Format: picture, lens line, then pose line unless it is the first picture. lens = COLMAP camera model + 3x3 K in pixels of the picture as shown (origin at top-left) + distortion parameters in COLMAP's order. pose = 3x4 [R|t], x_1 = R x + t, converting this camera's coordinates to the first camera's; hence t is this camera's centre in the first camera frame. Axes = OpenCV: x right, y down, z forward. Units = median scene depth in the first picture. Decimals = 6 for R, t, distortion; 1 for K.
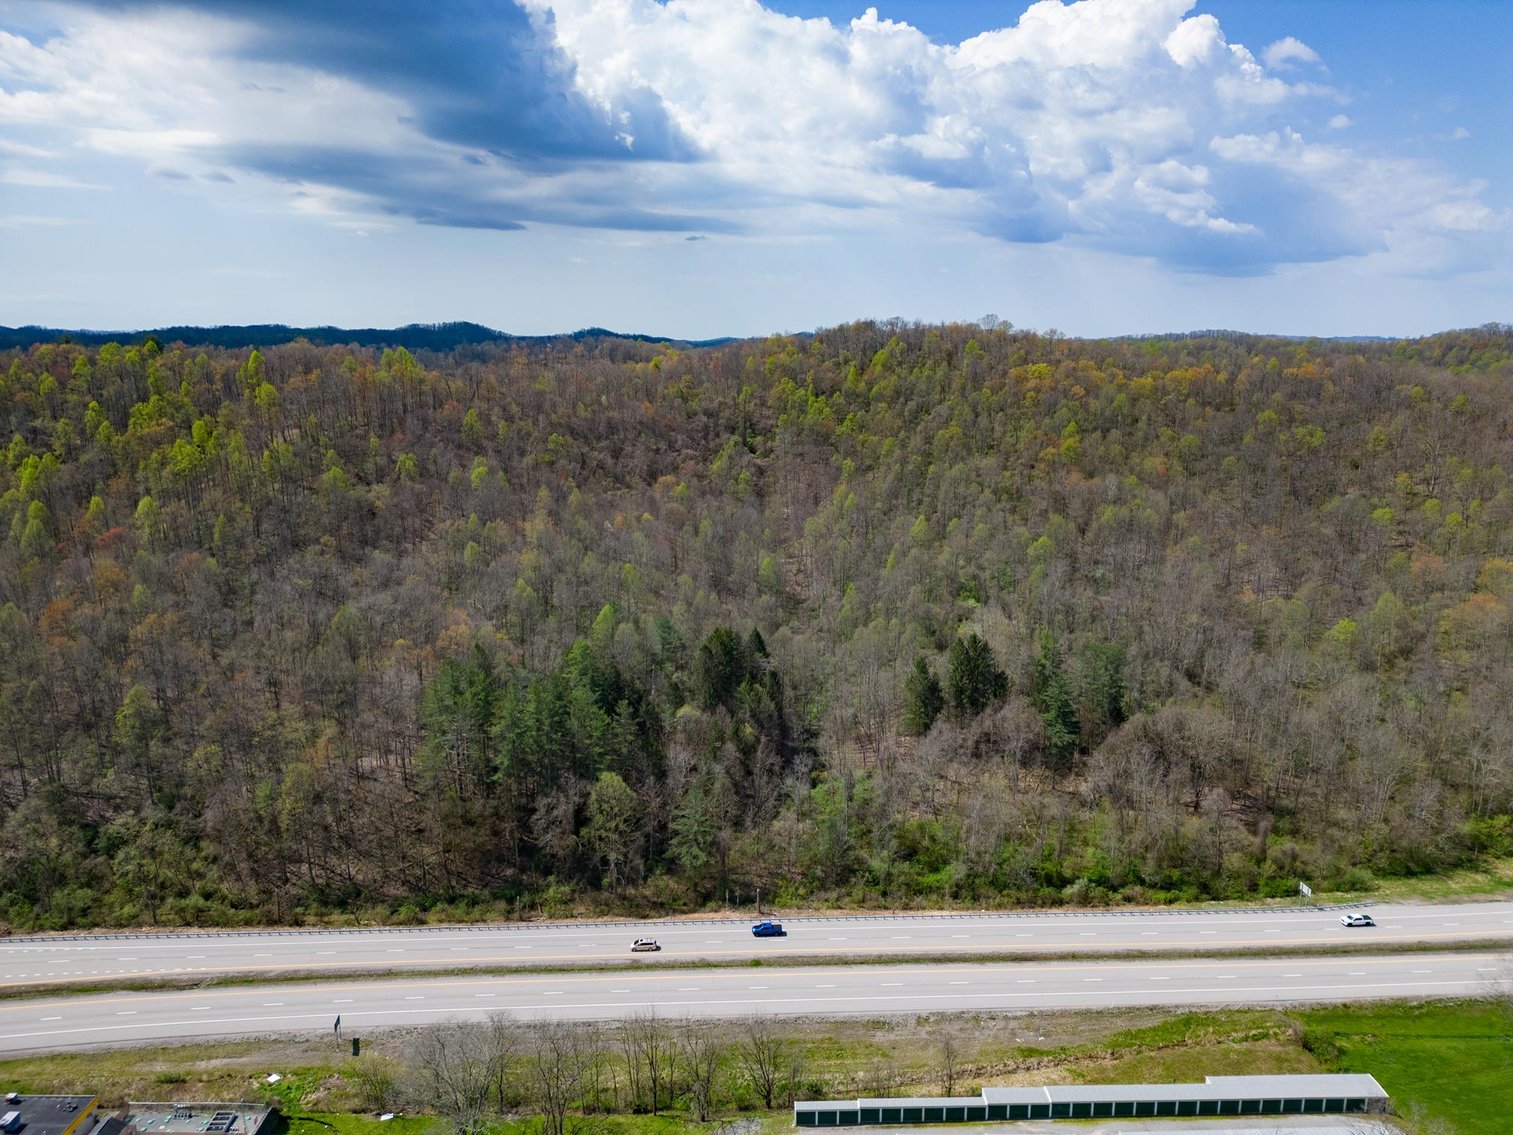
lens RADIAL K [[1060.8, 0, 764.8], [0, 1060.8, 569.7], [0, 0, 1]] dist [0.068714, -0.062969]
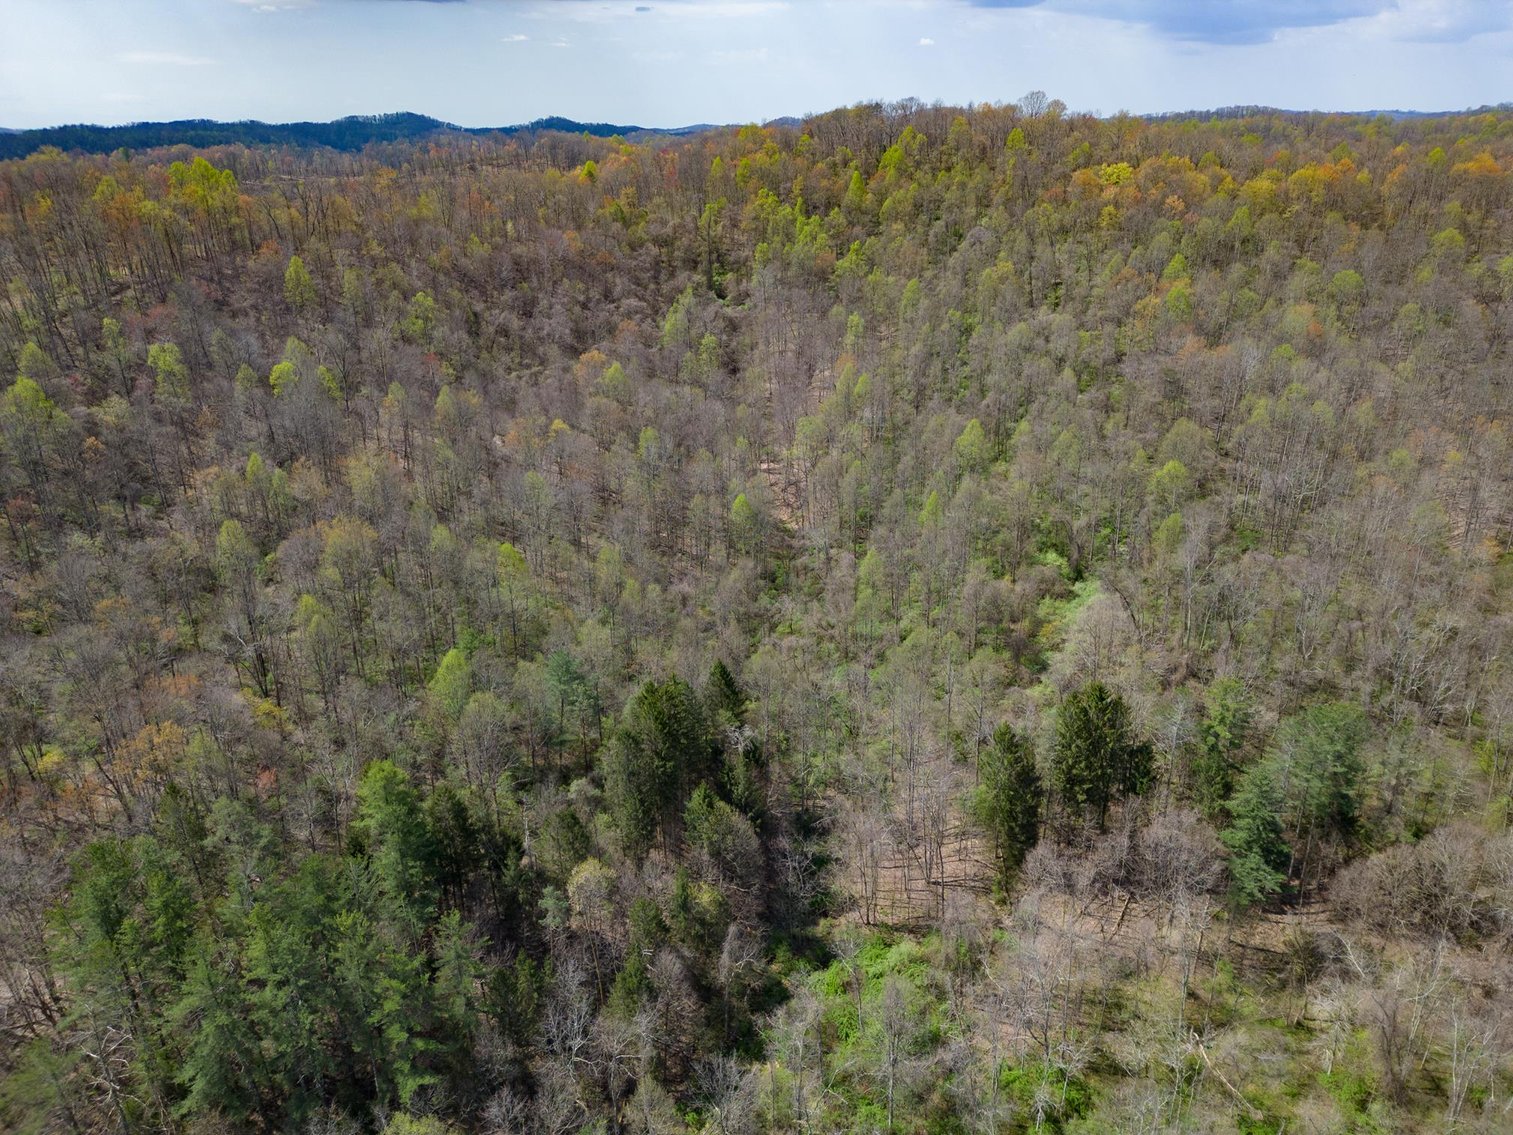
lens RADIAL K [[1060.8, 0, 766.4], [0, 1060.8, 569.2], [0, 0, 1]] dist [0.068714, -0.062969]
pose [[0.999657, -0.023412, 0.011719, 0.006964], [0.020947, 0.983724, 0.178458, -0.058793], [-0.015707, -0.178152, 0.983878, 0.247364]]
